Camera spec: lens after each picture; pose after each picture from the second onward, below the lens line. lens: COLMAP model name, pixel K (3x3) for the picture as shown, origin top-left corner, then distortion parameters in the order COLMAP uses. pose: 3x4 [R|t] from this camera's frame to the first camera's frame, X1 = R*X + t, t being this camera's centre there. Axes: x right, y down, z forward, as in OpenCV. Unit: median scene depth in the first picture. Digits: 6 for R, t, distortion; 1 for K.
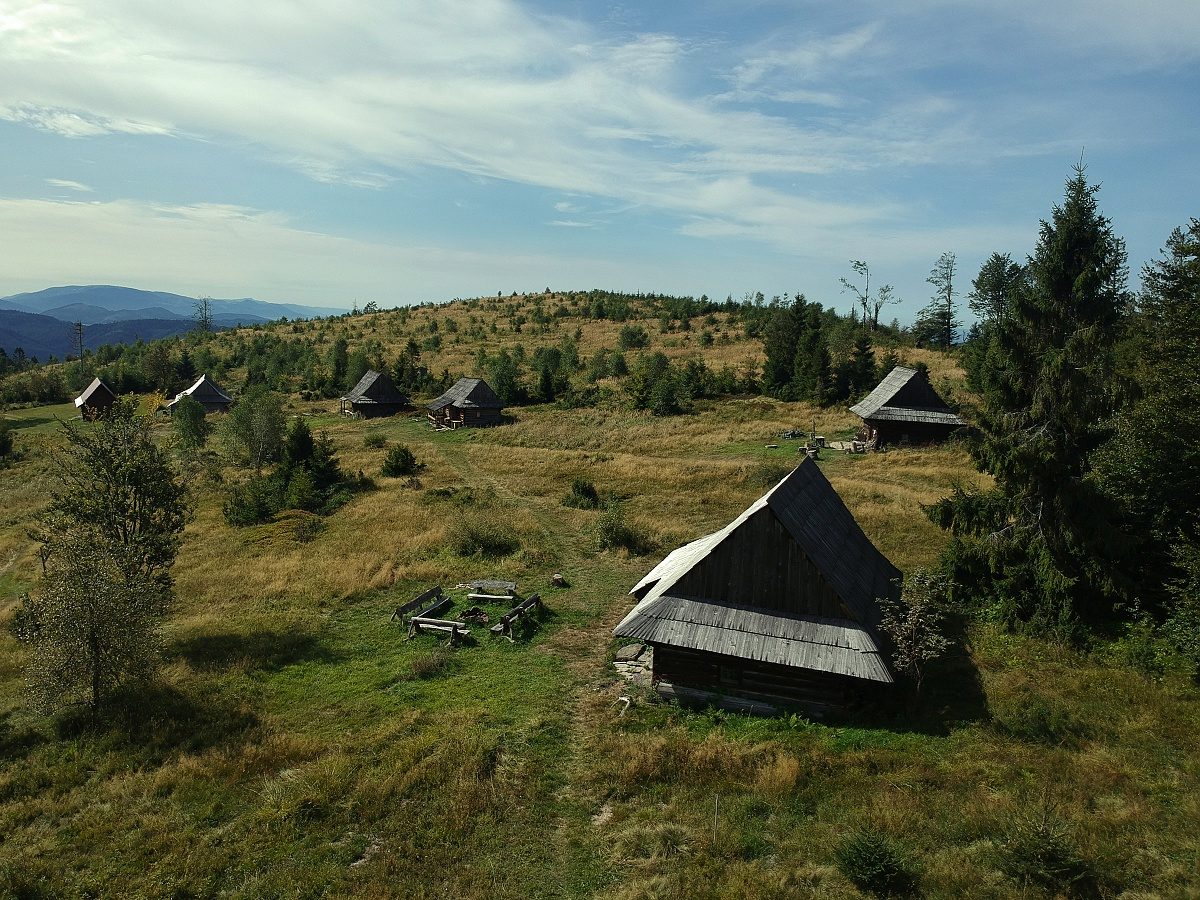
lens RADIAL K [[892.6, 0, 557.5], [0, 892.6, 447.1], [0, 0, 1]] dist [0.069665, -0.140999]
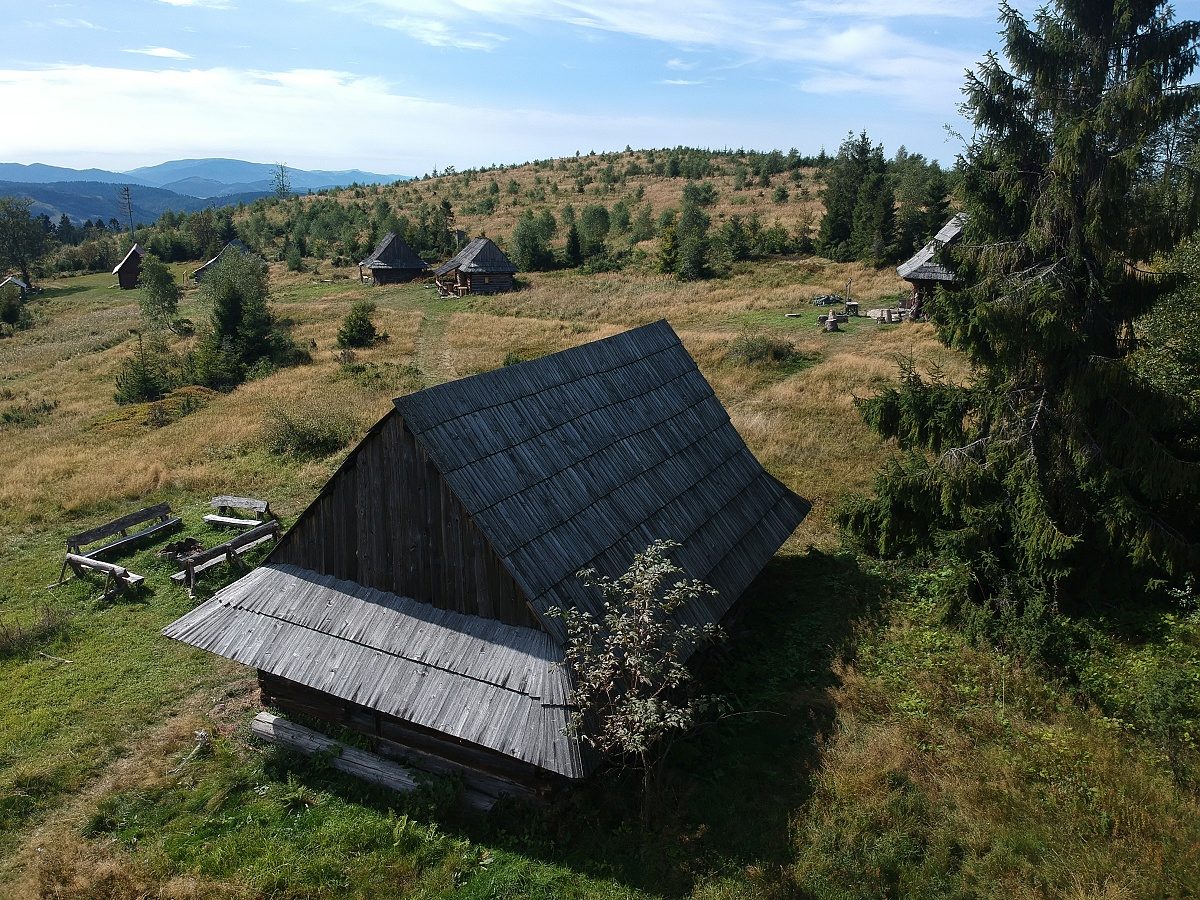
lens RADIAL K [[892.6, 0, 557.5], [0, 892.6, 447.1], [0, 0, 1]] dist [0.069665, -0.140999]
pose [[0.993726, 0.018989, -0.110218, 0.081143], [-0.003381, 0.990132, 0.140098, 0.003162], [0.111791, -0.138846, 0.983984, 0.107604]]
